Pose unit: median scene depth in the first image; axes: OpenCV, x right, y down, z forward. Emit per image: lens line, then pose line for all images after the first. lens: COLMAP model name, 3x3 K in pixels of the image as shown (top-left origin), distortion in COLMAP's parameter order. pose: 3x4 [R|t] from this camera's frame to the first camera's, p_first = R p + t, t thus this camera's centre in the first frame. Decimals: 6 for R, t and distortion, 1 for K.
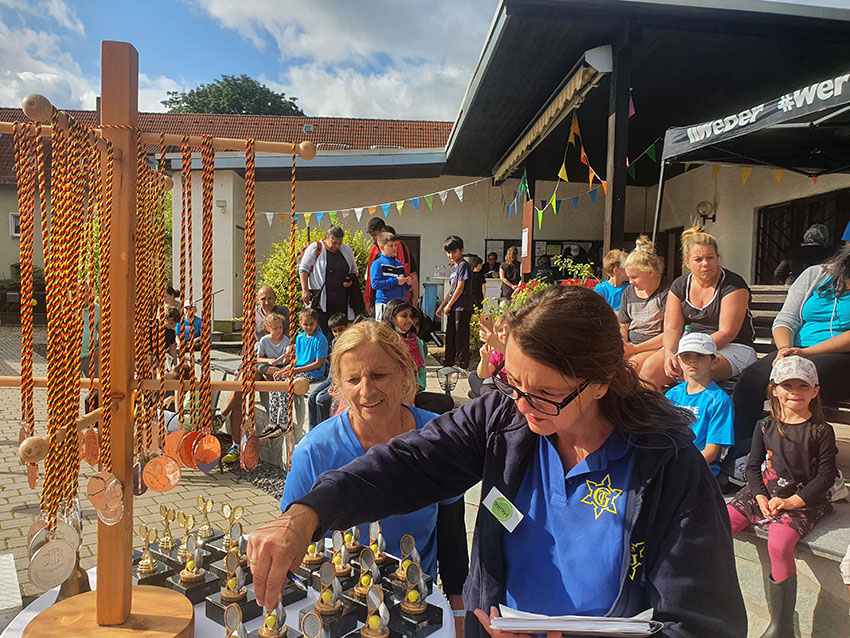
lens RADIAL K [[667.9, 0, 425.0], [0, 667.9, 319.0], [0, 0, 1]] dist [0.015580, 0.006212]
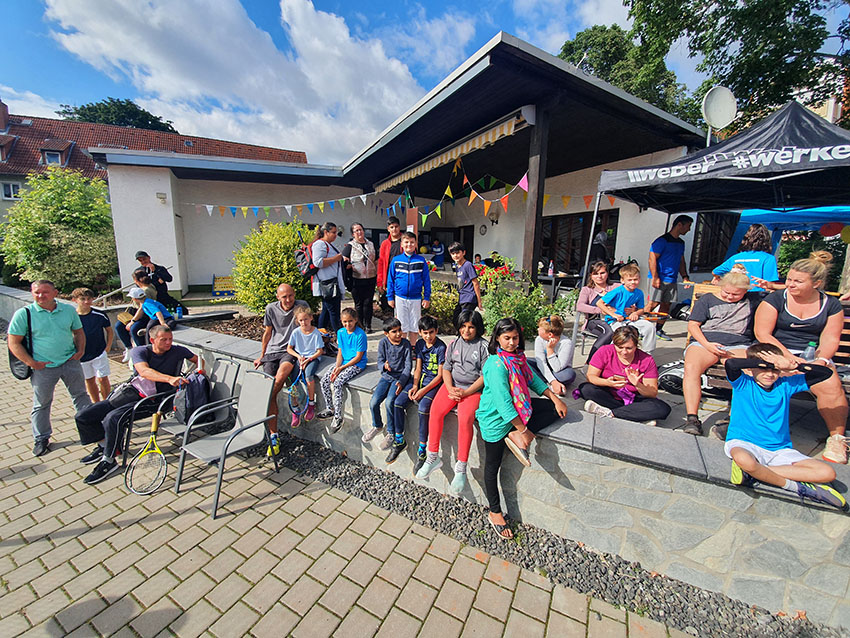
lens RADIAL K [[337.7, 0, 422.8], [0, 337.7, 311.9], [0, 0, 1]] dist [0.003914, -0.012365]
pose [[0.905488, -0.075798, 0.417548, -0.150784], [0.016838, 0.989562, 0.143123, -0.042480], [-0.424038, -0.122566, 0.897312, 0.220968]]
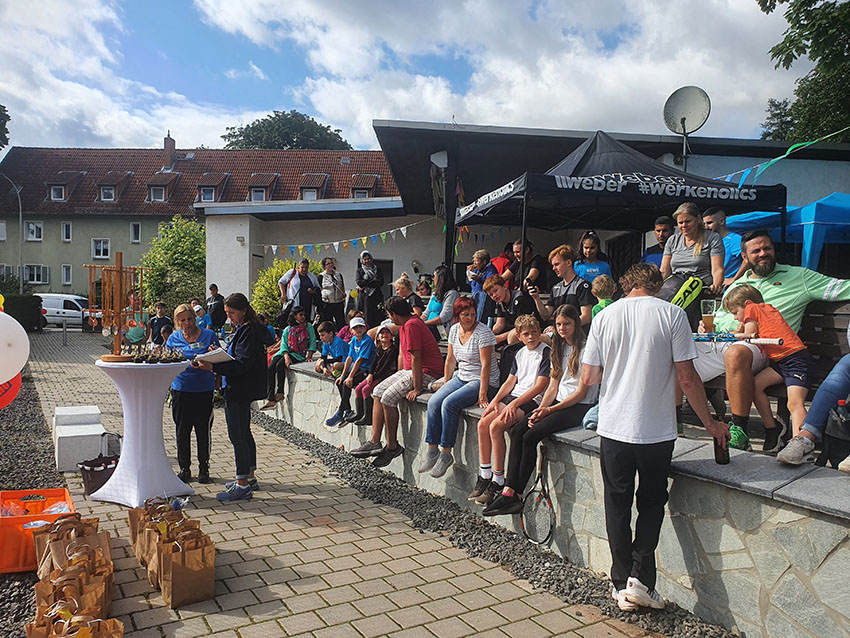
lens RADIAL K [[661.6, 0, 430.1], [0, 661.6, 333.0], [0, 0, 1]] dist [0.026161, -0.002944]
pose [[0.996860, 0.003629, -0.079104, 0.208414], [-0.003817, 0.999990, -0.002235, 0.026628], [0.079096, 0.002530, 0.996864, -0.366753]]
